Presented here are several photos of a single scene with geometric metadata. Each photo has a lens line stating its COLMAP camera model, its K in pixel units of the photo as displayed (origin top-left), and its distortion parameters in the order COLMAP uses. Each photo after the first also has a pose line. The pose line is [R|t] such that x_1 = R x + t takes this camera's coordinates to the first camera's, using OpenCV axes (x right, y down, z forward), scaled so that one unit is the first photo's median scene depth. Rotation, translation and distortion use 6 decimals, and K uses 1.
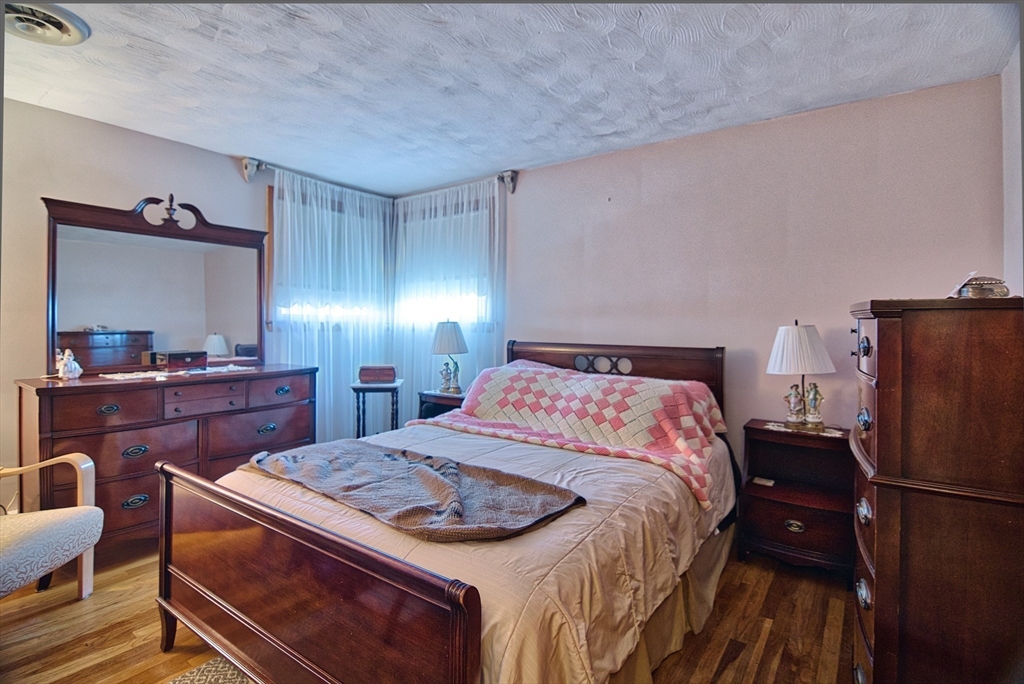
lens RADIAL K [[505.2, 0, 511.1], [0, 505.2, 328.2], [0, 0, 1]] dist [-0.003198, -0.000718]
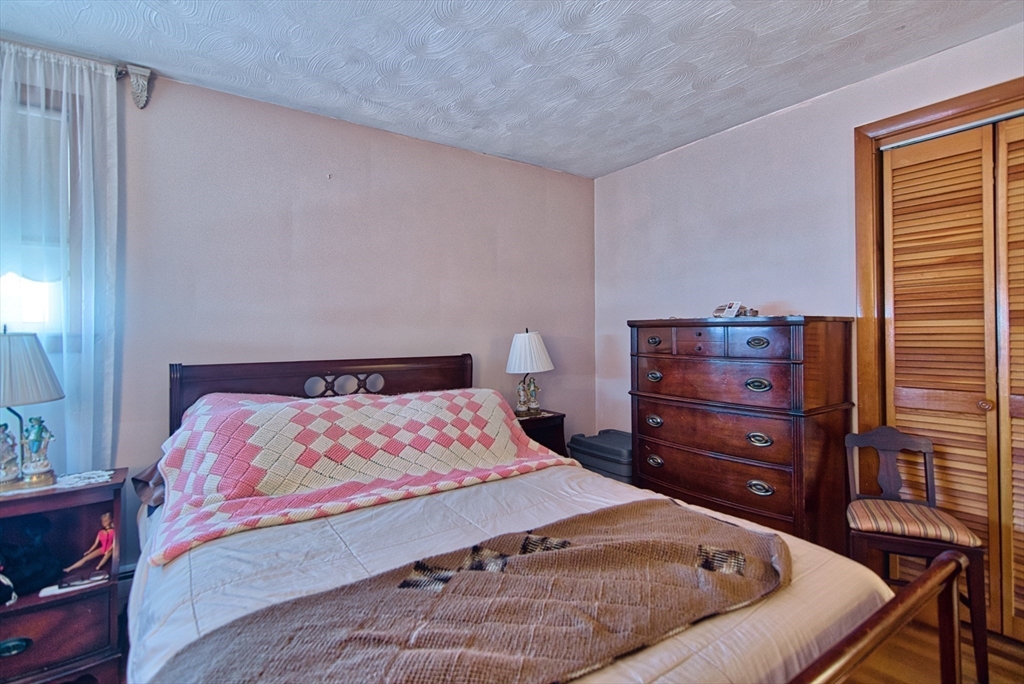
lens RADIAL K [[505.2, 0, 511.1], [0, 505.2, 328.2], [0, 0, 1]] dist [-0.003198, -0.000718]
pose [[0.314052, 0.002648, 0.949402, -0.500536], [0.019305, 0.999772, -0.009175, -0.004105], [-0.949209, 0.021209, 0.313930, 0.520040]]
